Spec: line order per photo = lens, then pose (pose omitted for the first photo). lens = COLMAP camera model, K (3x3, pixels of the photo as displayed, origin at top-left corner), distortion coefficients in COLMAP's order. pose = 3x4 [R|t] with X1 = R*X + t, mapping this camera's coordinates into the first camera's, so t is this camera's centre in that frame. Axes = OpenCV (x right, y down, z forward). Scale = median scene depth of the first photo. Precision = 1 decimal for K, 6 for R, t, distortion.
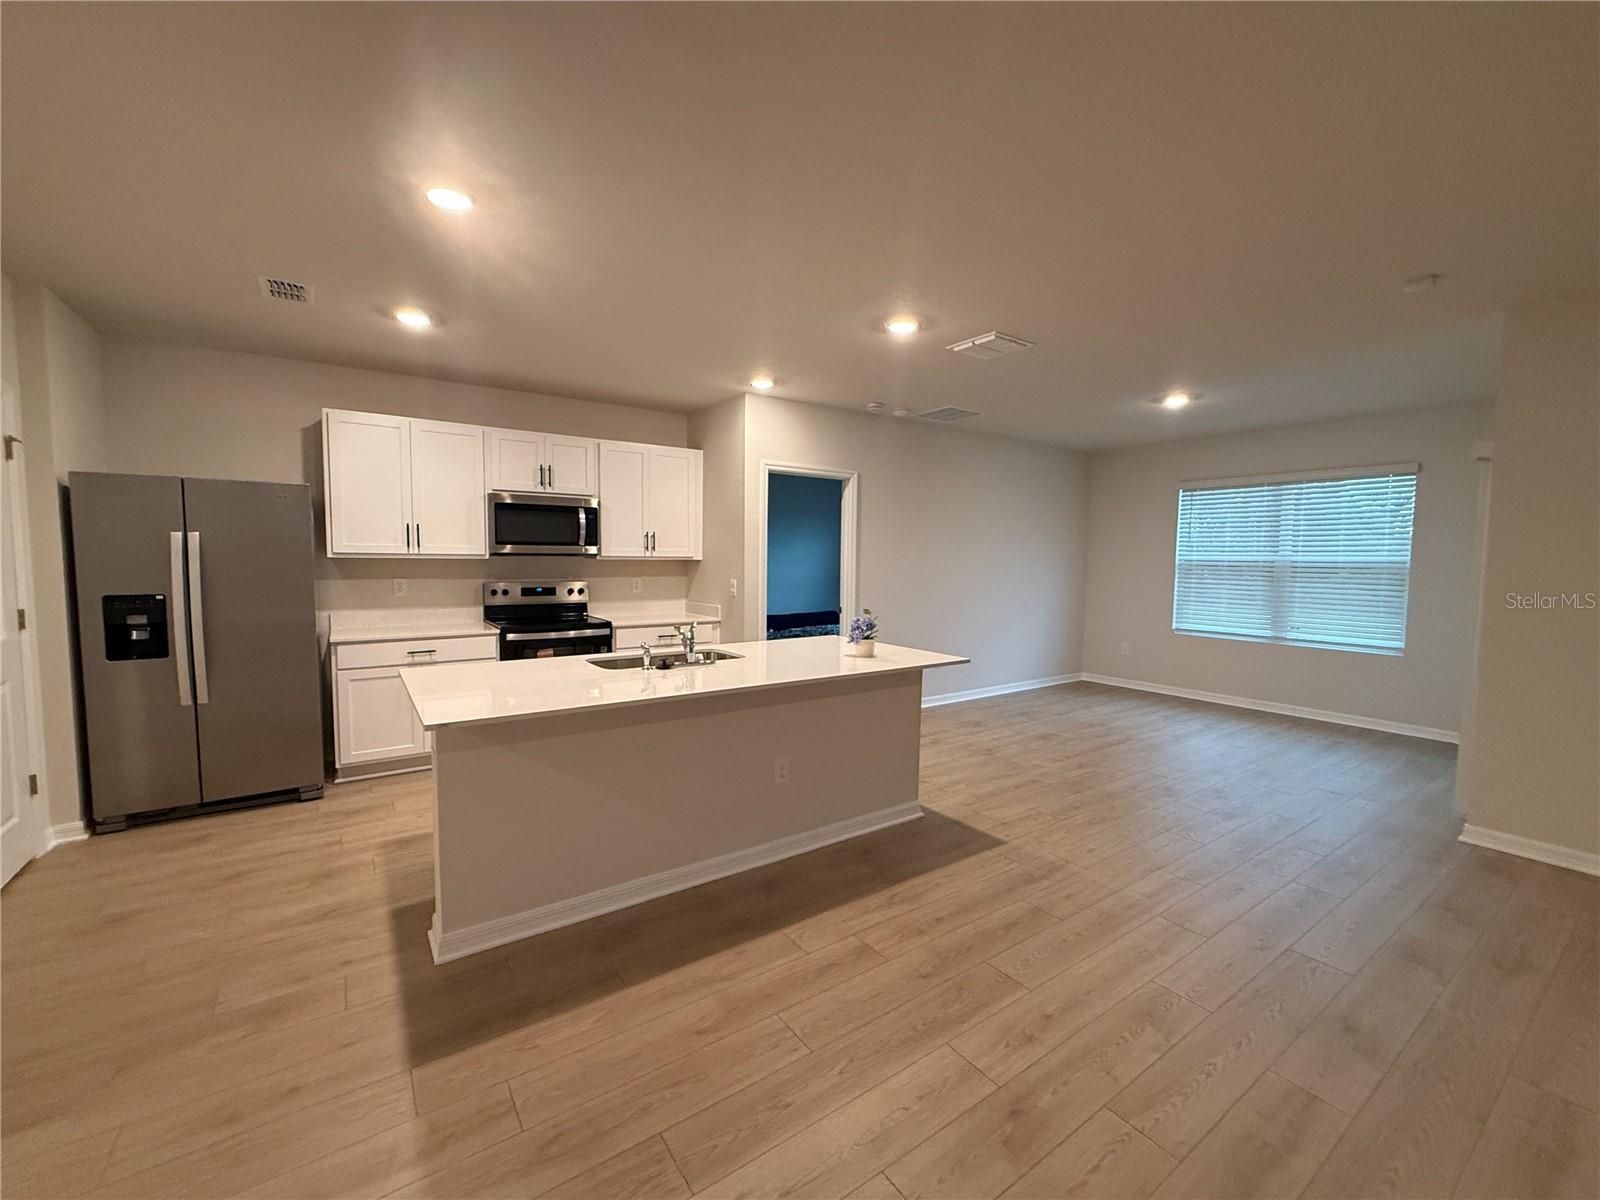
lens RADIAL K [[656.9, 0, 805.9], [0, 656.9, 602.4], [0, 0, 1]] dist [-0.000113, -0.002425]
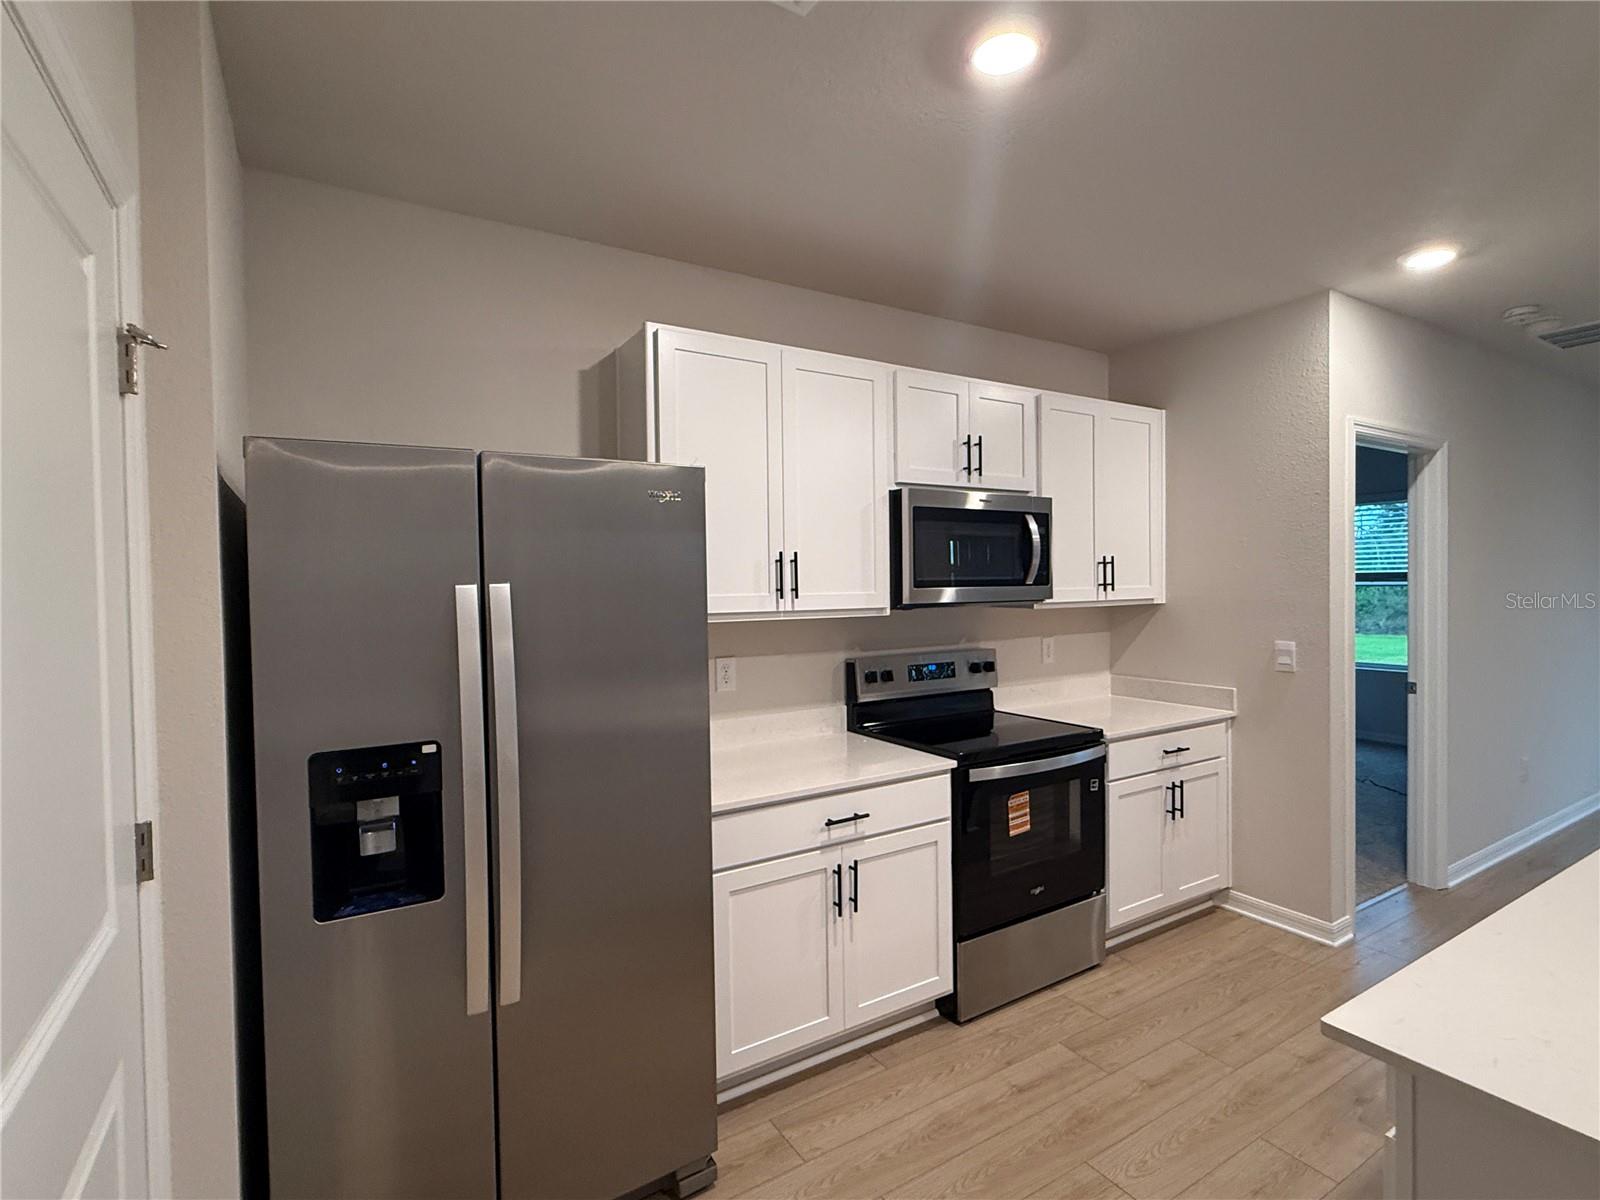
lens RADIAL K [[785.2, 0, 800.0], [0, 785.2, 600.0], [0, 0, 1]] dist [-0.010051, -0.000040]
pose [[0.997567, -0.023399, -0.065678, -0.527894], [0.020178, 0.998581, -0.049281, -0.051133], [0.066738, 0.047836, 0.996623, 0.388270]]
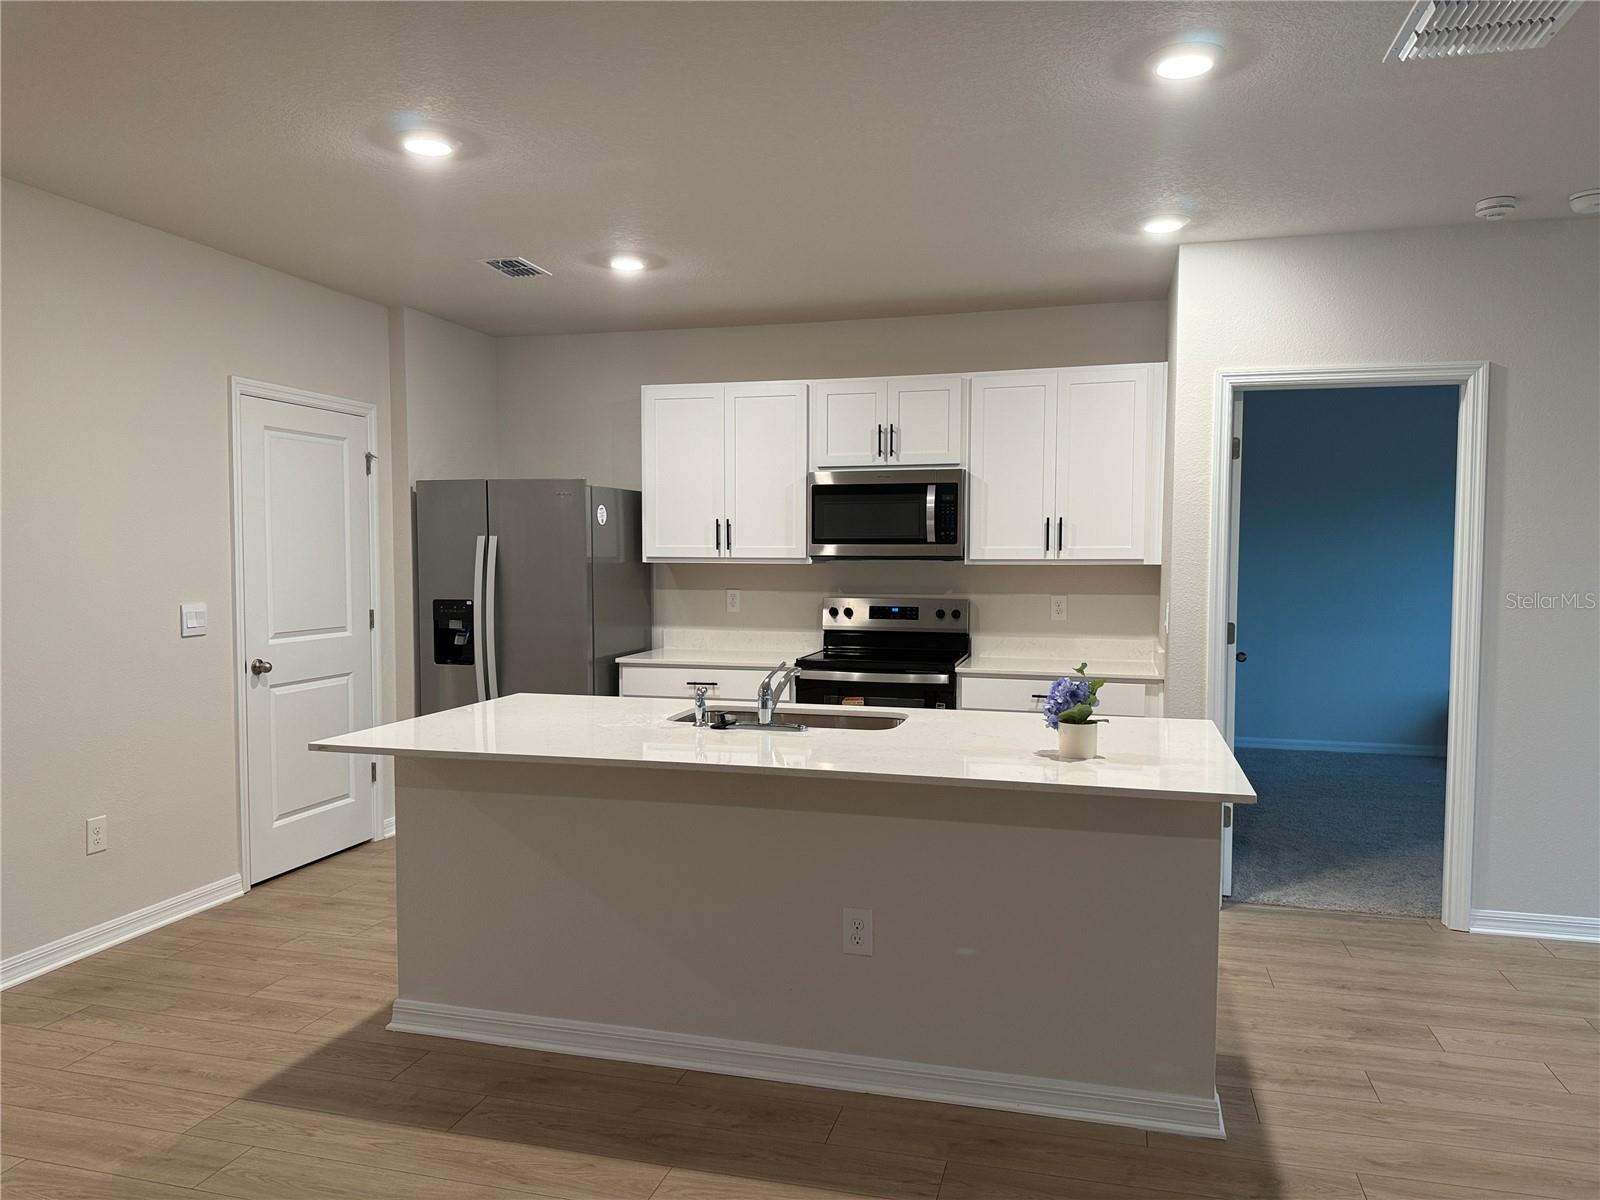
lens RADIAL K [[1119.0, 0, 798.3], [0, 1119.0, 613.1], [0, 0, 1]] dist [0.072348, -0.097736]
pose [[0.634215, 0.031560, -0.772513, 0.463700], [-0.050351, 0.998731, -0.000535, -0.011953], [0.771516, 0.039236, 0.634999, 0.223316]]
